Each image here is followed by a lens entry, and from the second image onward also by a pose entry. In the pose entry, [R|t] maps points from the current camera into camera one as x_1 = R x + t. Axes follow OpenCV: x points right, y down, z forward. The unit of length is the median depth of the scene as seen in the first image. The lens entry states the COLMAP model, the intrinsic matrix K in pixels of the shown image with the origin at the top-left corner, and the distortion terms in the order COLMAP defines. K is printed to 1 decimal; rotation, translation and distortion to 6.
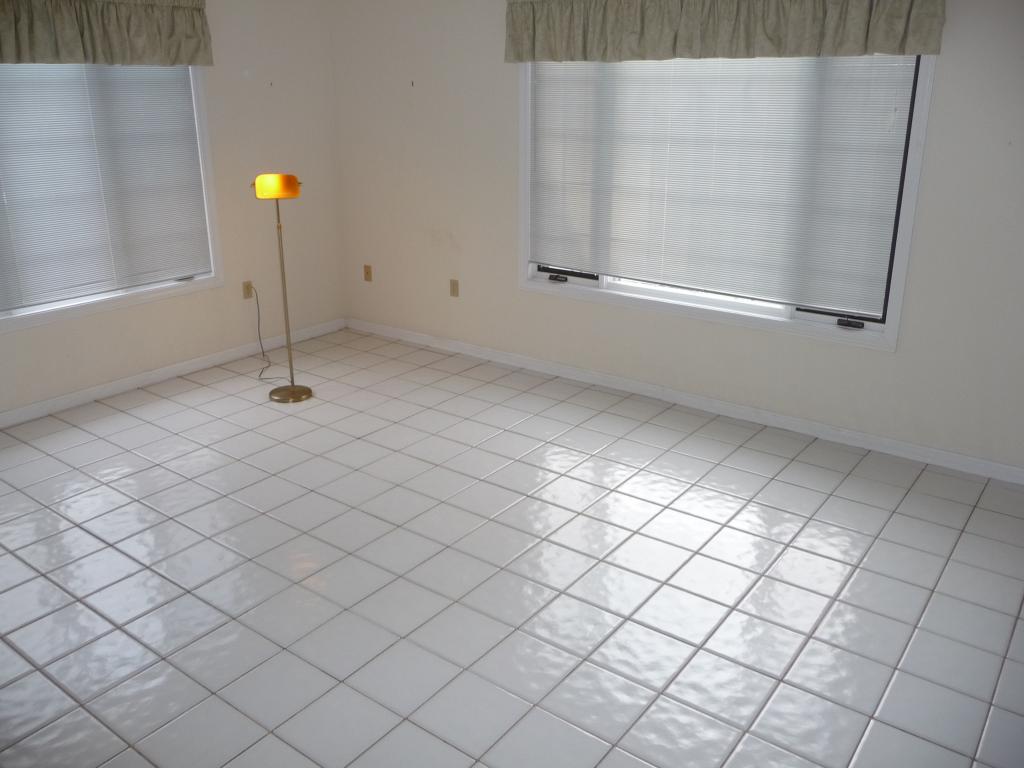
lens RADIAL K [[853.8, 0, 509.8], [0, 853.8, 374.0], [0, 0, 1]] dist [-0.049117, 0.055863]
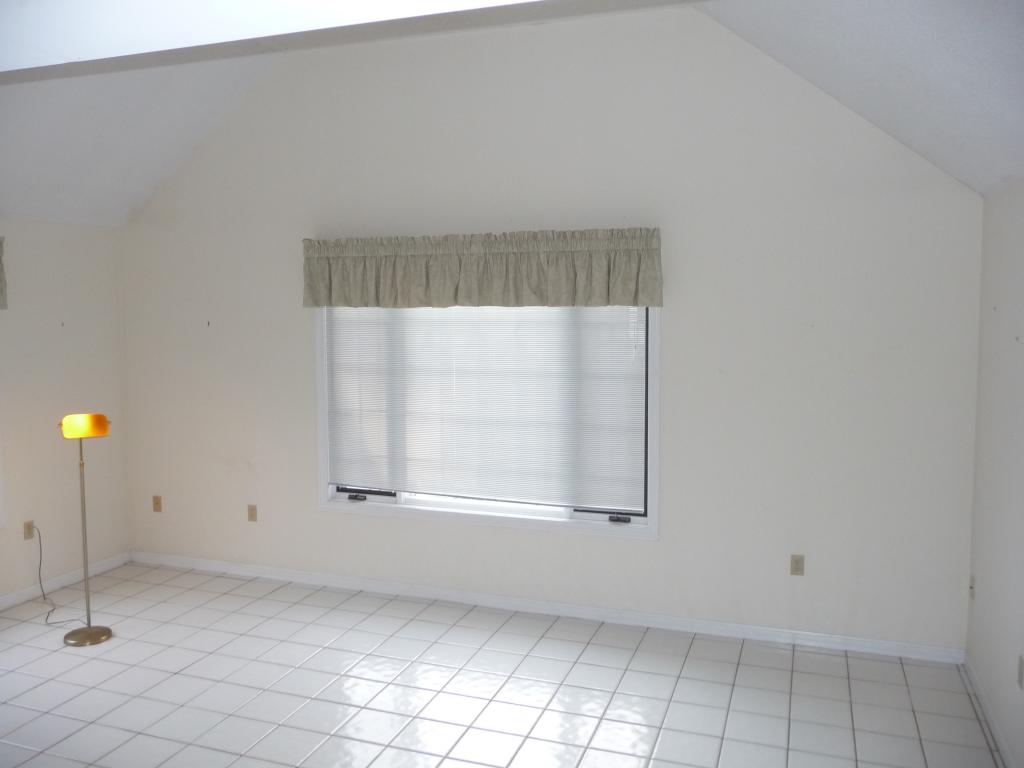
lens RADIAL K [[853.8, 0, 509.8], [0, 853.8, 374.0], [0, 0, 1]] dist [-0.049117, 0.055863]
pose [[0.954520, -0.026107, 0.297001, -0.085933], [0.097123, 0.969049, -0.226959, -0.000605], [-0.281883, 0.245482, 0.927513, -0.101329]]
